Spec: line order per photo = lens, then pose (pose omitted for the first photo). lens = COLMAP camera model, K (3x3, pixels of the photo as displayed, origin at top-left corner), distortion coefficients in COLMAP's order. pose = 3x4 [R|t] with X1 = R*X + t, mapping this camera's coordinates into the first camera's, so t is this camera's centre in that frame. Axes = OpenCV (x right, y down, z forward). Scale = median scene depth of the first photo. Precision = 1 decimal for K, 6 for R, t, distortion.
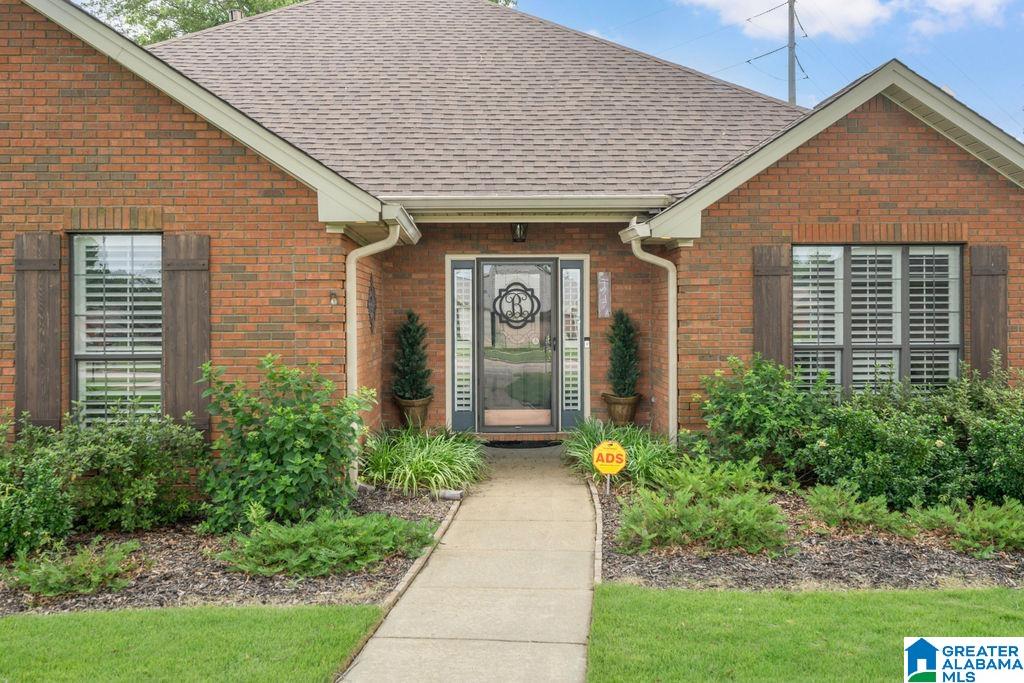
lens RADIAL K [[914.5, 0, 512.0], [0, 914.5, 341.5], [0, 0, 1]] dist [0.001414, 0.000663]
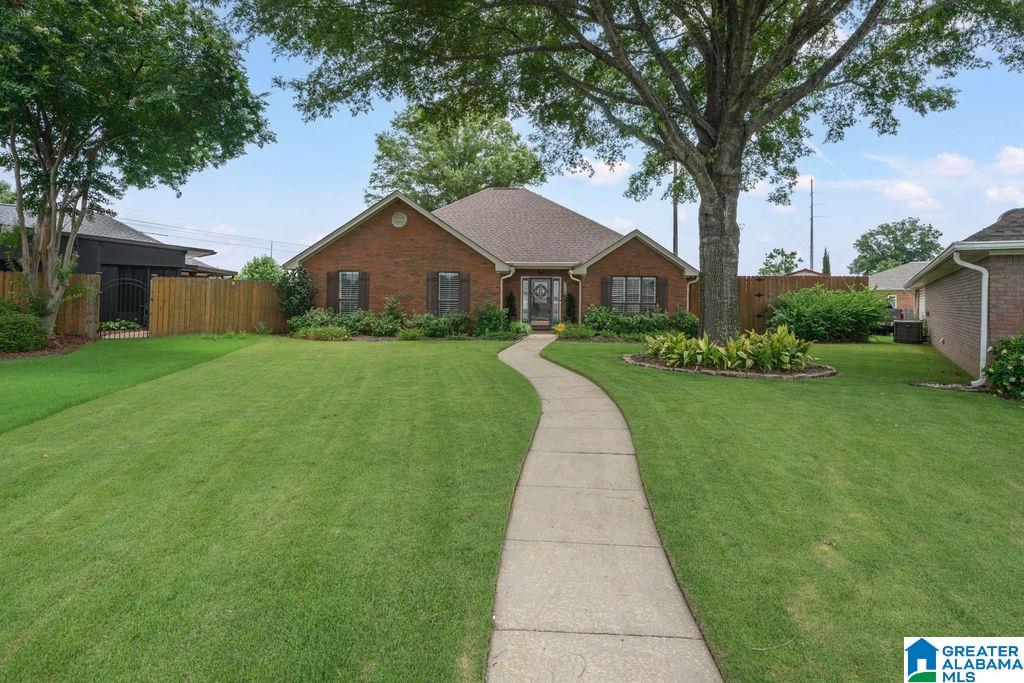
lens RADIAL K [[530.9, 0, 512.0], [0, 530.9, 341.5], [0, 0, 1]] dist [0.000103, -0.000007]
pose [[0.998124, 0.021596, -0.057289, 0.019055], [-0.018785, 0.998614, 0.049161, 0.068369], [0.058271, -0.047992, 0.997147, -1.286855]]
